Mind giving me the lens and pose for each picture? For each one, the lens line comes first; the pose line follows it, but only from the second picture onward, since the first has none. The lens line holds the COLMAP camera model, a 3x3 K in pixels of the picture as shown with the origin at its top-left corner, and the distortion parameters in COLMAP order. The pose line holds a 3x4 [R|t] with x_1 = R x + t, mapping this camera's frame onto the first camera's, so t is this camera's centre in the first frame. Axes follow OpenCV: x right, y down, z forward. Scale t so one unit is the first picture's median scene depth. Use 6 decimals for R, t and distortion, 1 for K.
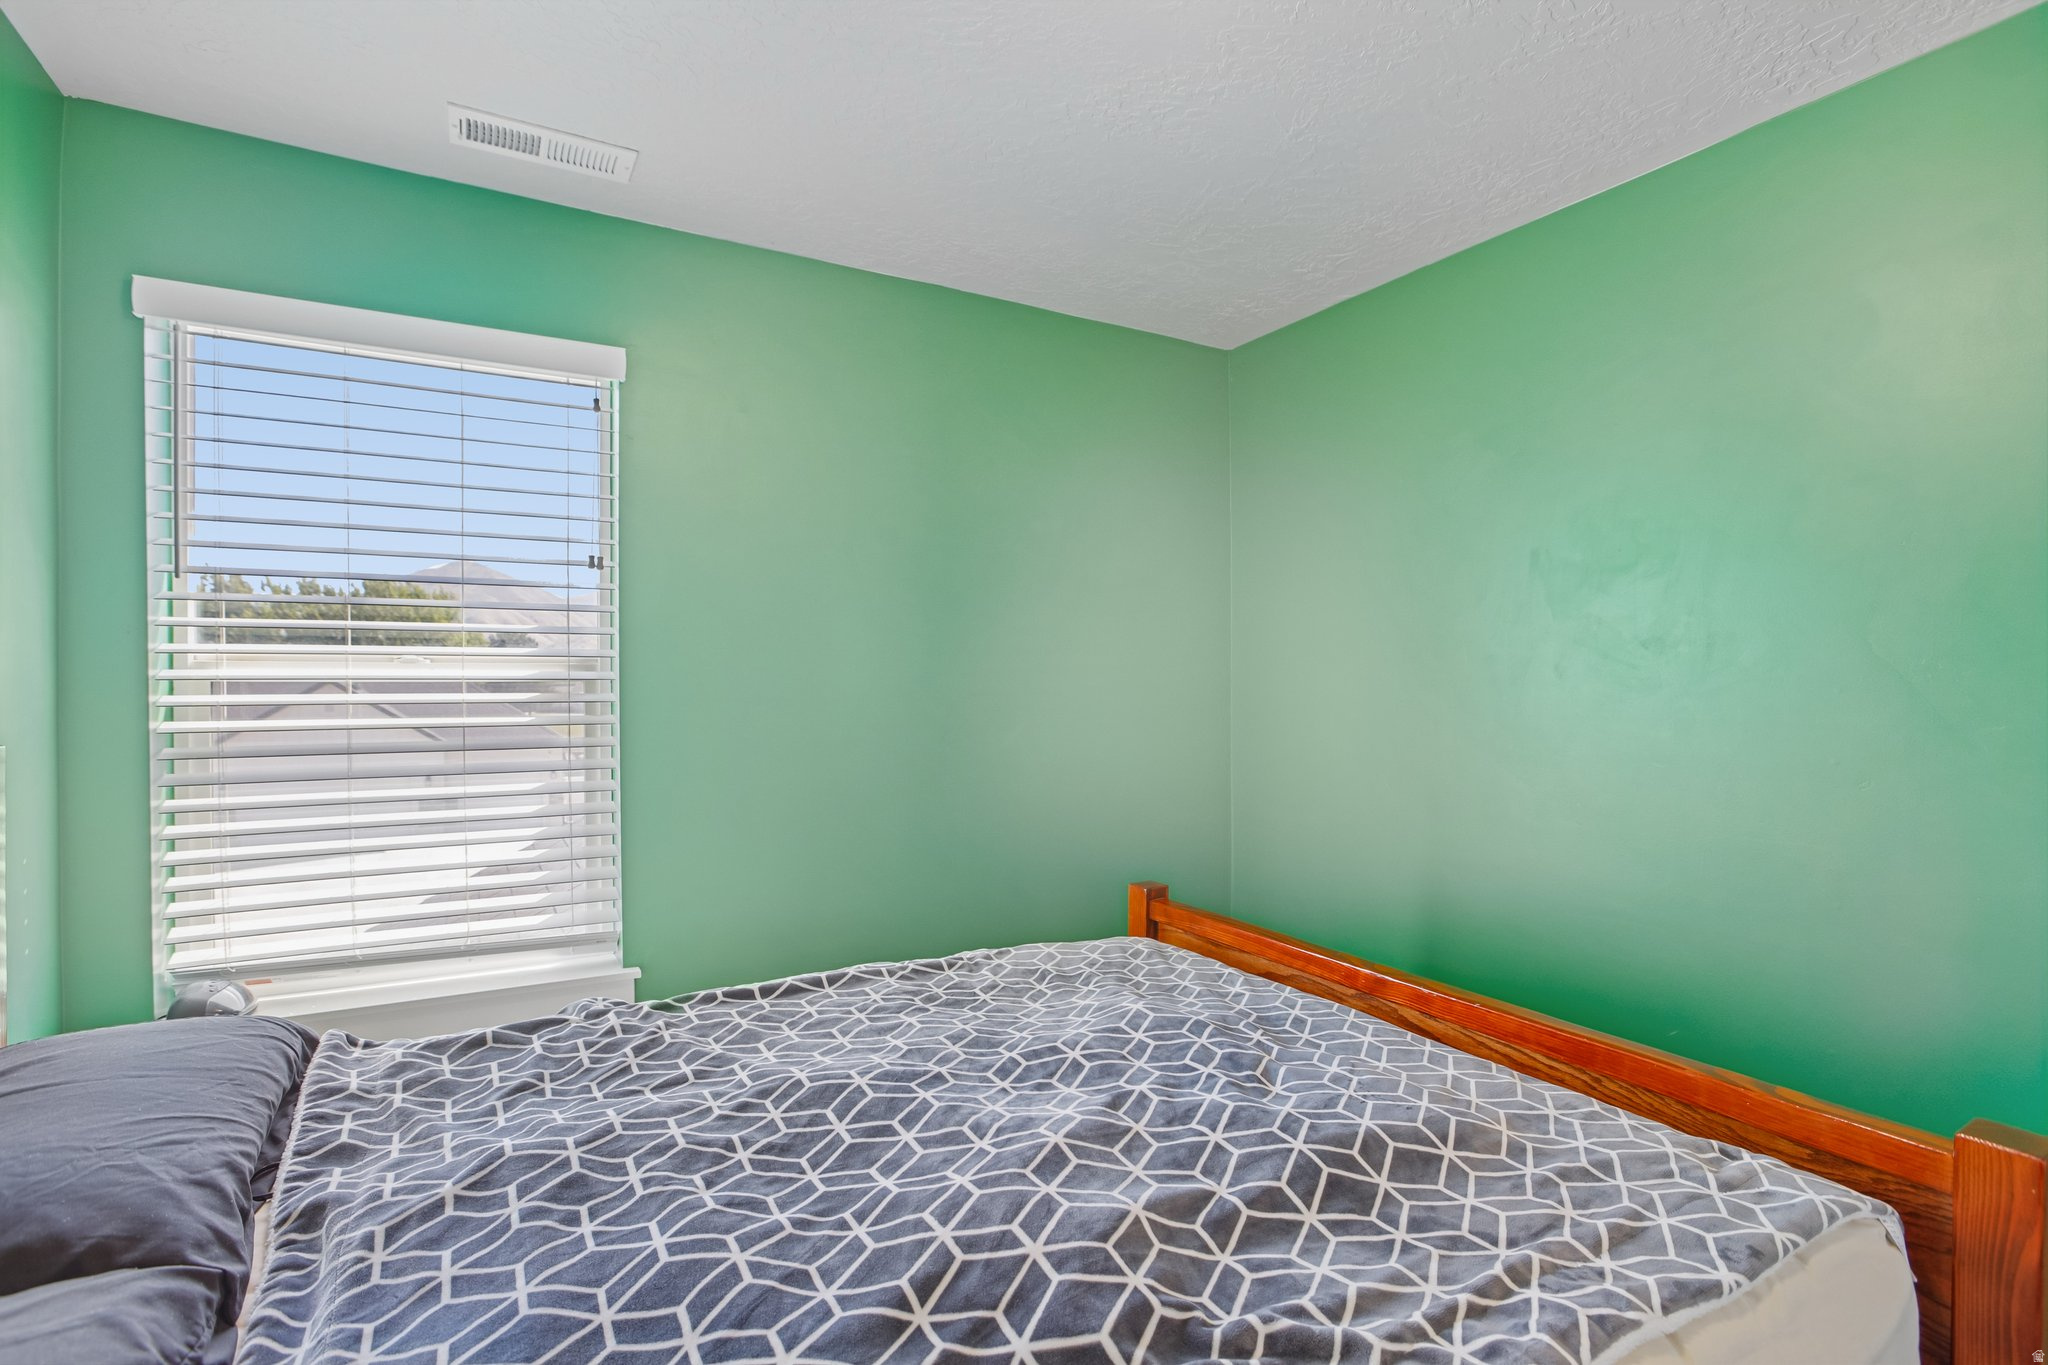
lens RADIAL K [[982.6, 0, 1018.9], [0, 982.6, 671.2], [0, 0, 1]] dist [-0.067366, 0.026211]
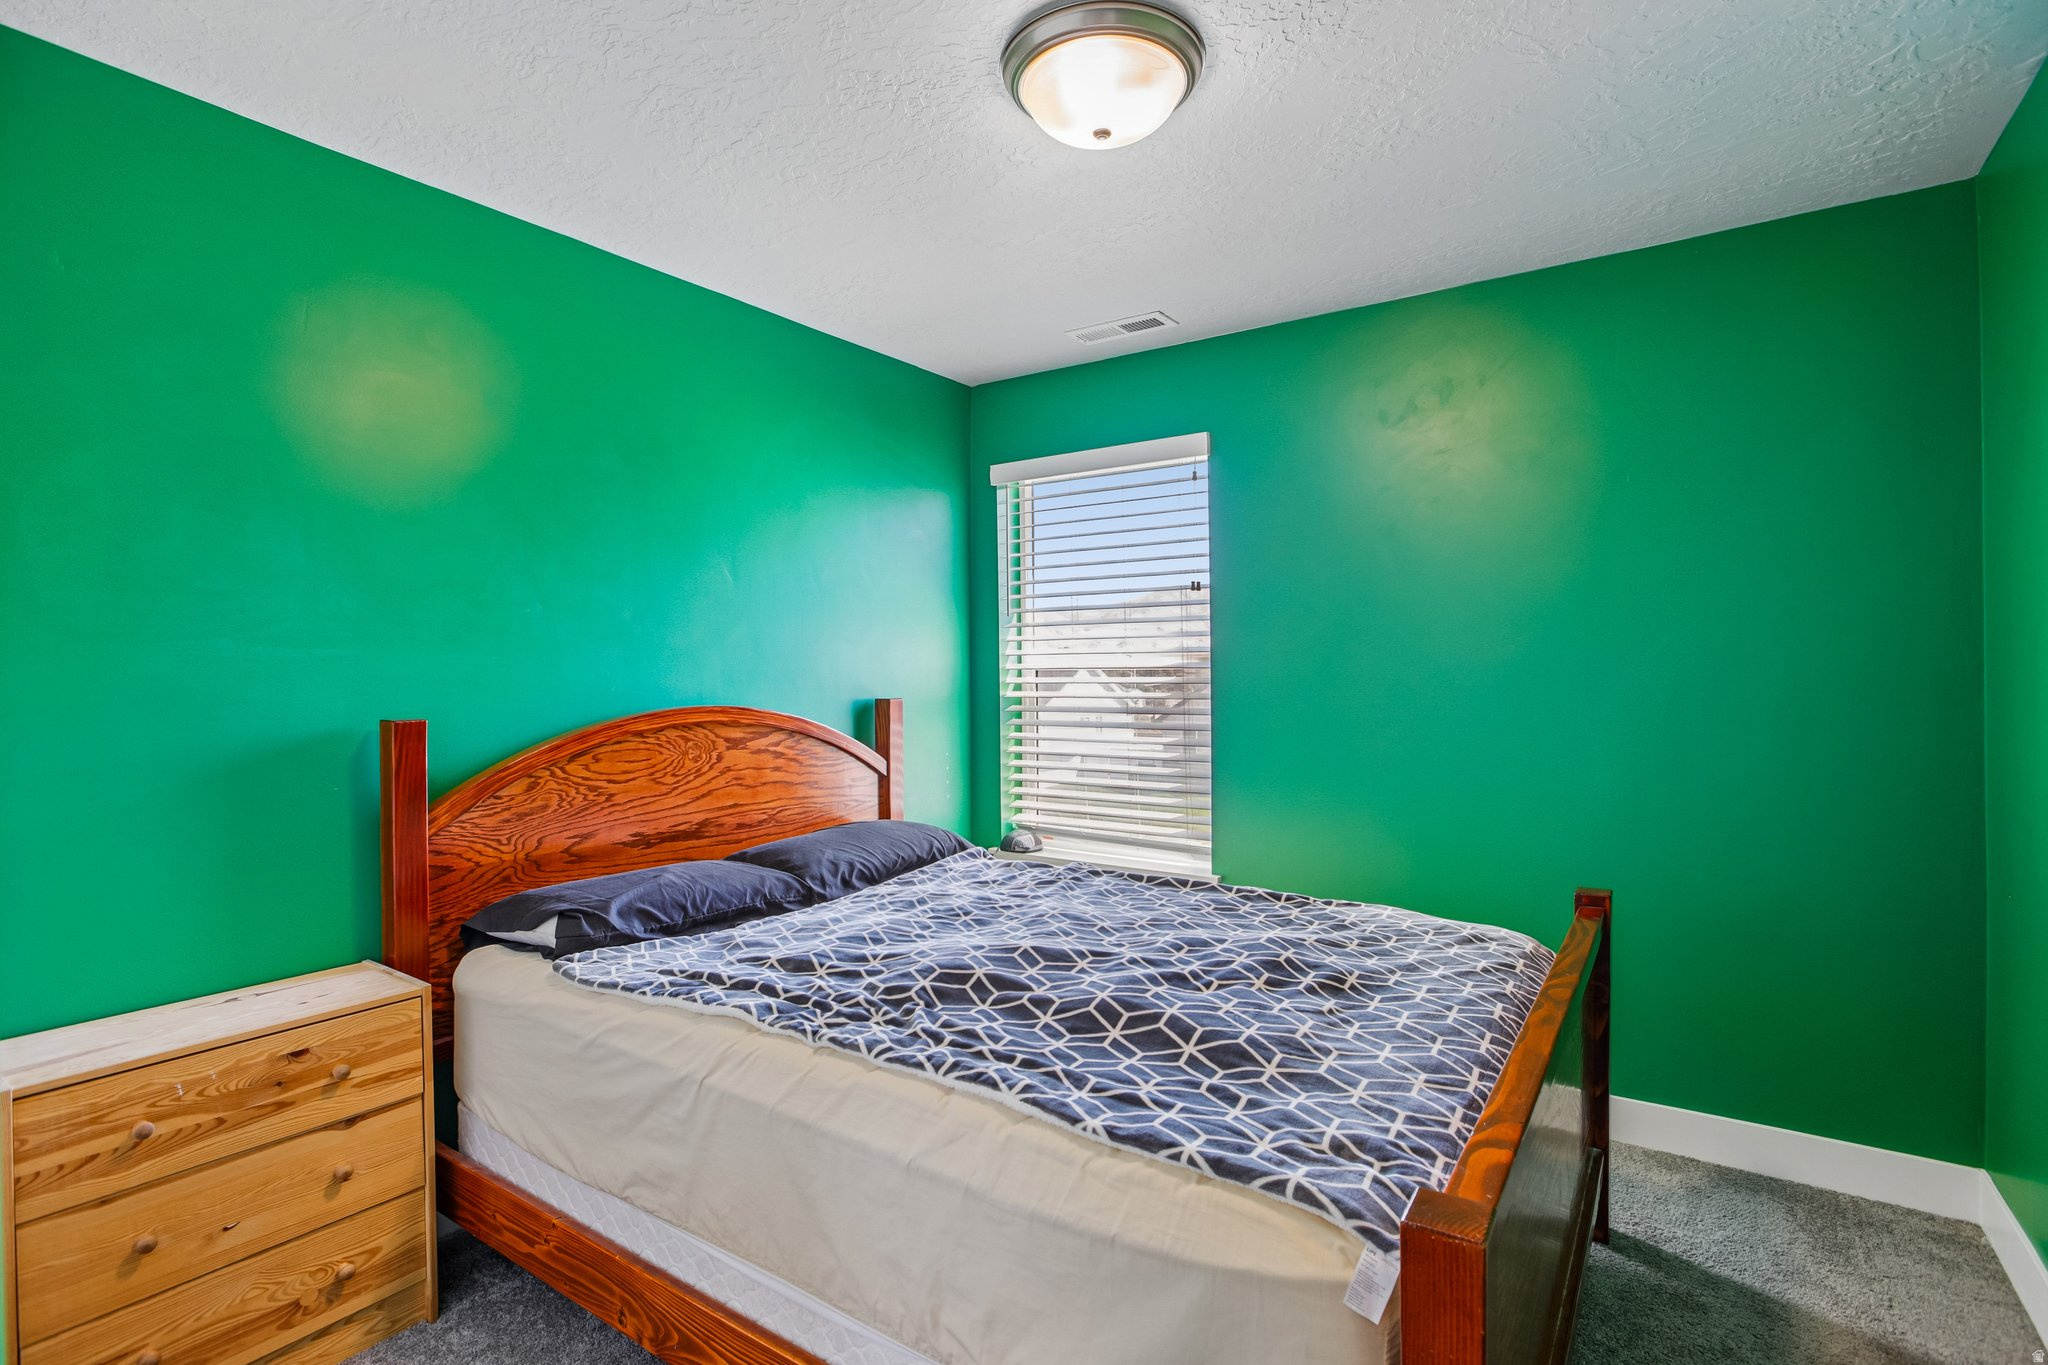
lens RADIAL K [[982.6, 0, 1018.9], [0, 982.6, 671.2], [0, 0, 1]] dist [-0.067366, 0.026211]
pose [[0.414017, -0.005635, -0.910252, 0.914895], [0.010937, 0.999939, -0.001216, 0.015212], [0.910203, -0.009452, 0.414054, 0.186284]]
